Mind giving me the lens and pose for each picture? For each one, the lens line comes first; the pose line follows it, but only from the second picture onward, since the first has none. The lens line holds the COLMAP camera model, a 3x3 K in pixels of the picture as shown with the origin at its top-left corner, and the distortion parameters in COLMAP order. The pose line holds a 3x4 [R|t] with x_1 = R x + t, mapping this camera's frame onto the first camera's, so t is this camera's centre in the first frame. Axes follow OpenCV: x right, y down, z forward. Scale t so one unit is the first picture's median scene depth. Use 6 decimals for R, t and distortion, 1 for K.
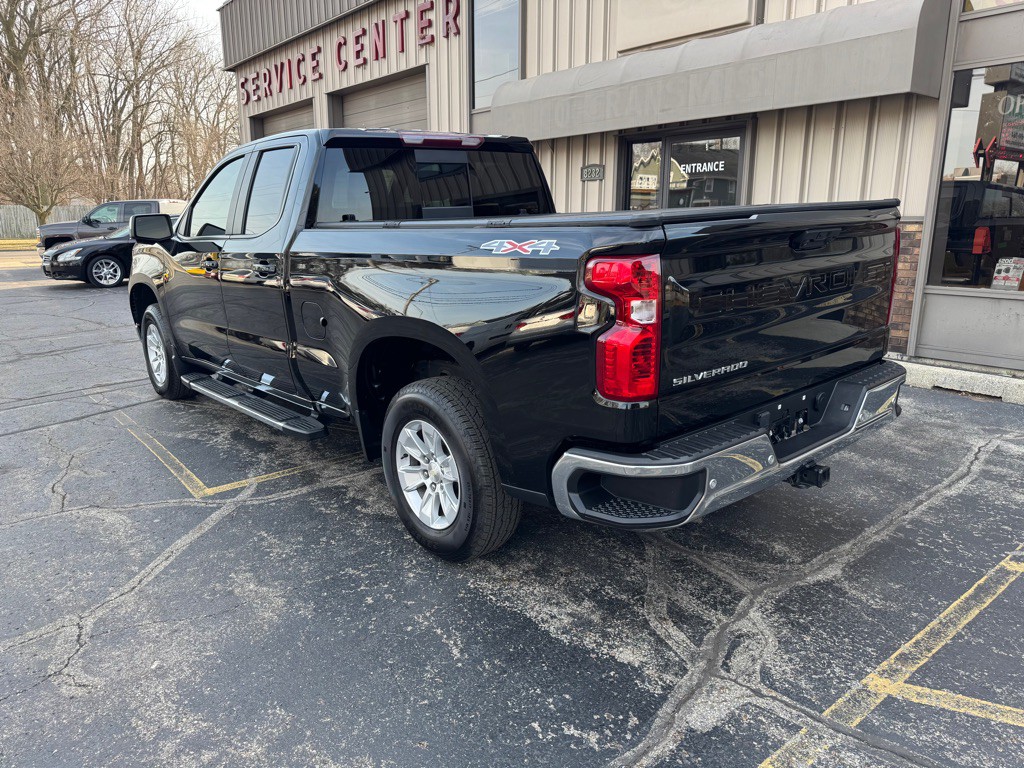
lens RADIAL K [[724.0, 0, 510.7], [0, 724.0, 381.7], [0, 0, 1]] dist [0.037742, -0.039498]
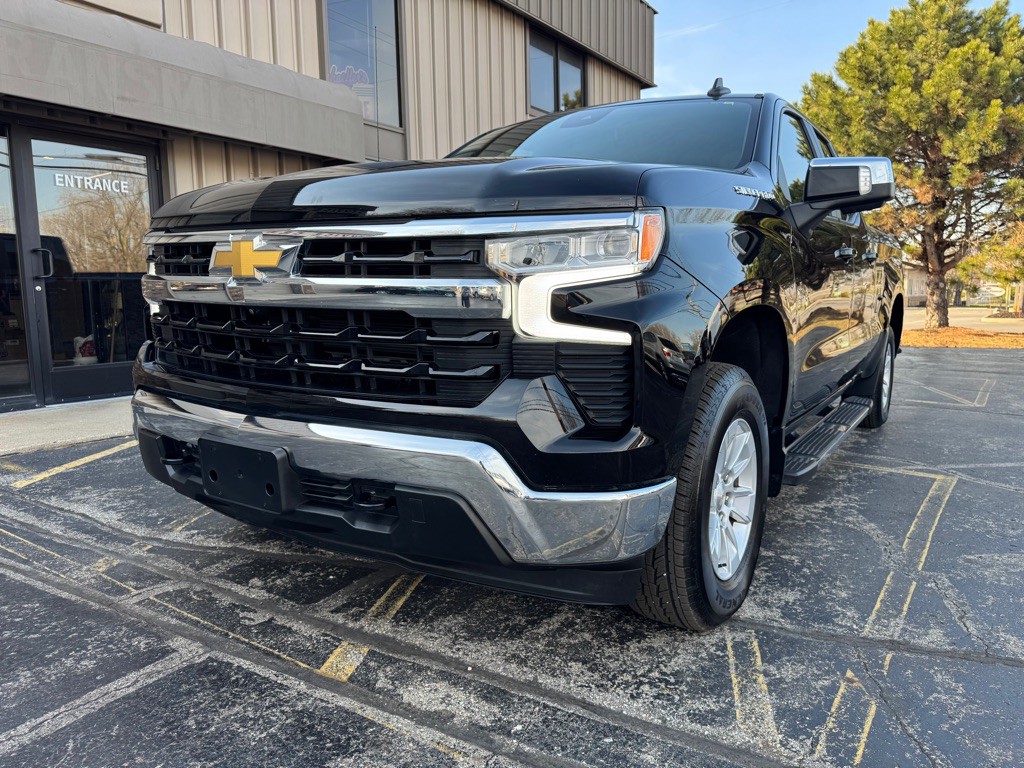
lens RADIAL K [[731.2, 0, 514.4], [0, 731.2, 377.3], [0, 0, 1]] dist [0.001895, -0.000169]
pose [[-0.276914, -0.091809, 0.956499, -1.485965], [0.229241, 0.960370, 0.158548, -0.333760], [-0.933149, 0.263173, -0.244894, 2.181719]]
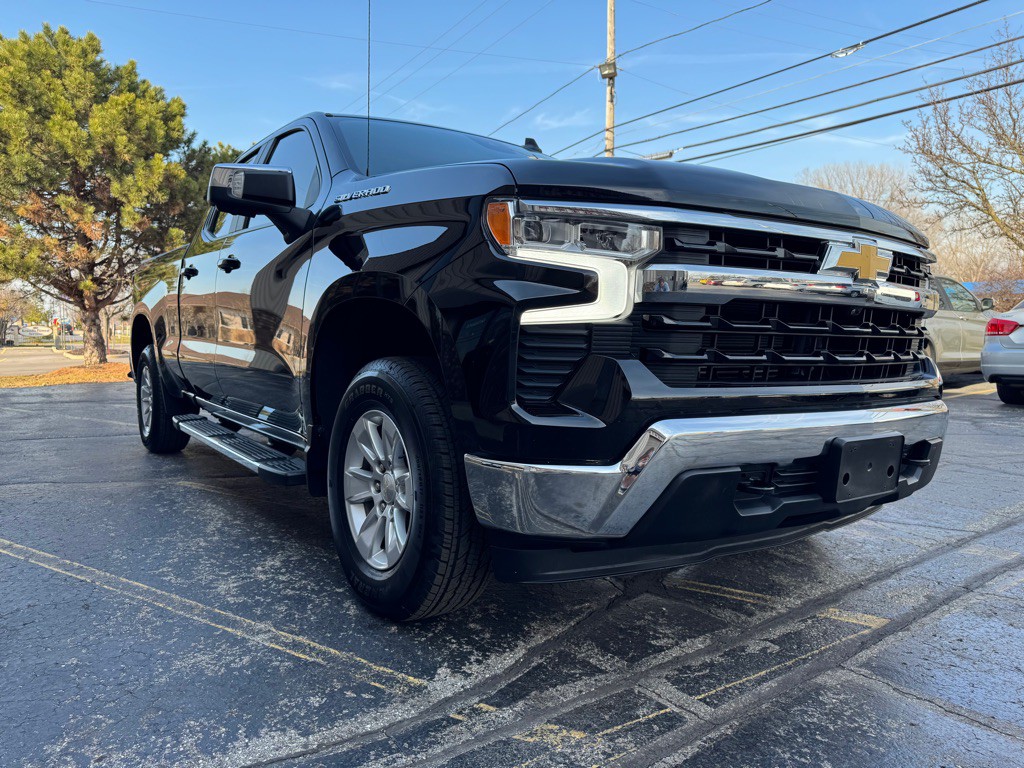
lens RADIAL K [[724.0, 0, 510.7], [0, 724.0, 381.7], [0, 0, 1]] dist [0.037742, -0.039498]
pose [[-0.995514, 0.011539, 0.093904, -0.618316], [0.038777, 0.955104, 0.293723, -0.477975], [-0.086299, 0.296047, -0.951267, 2.858958]]
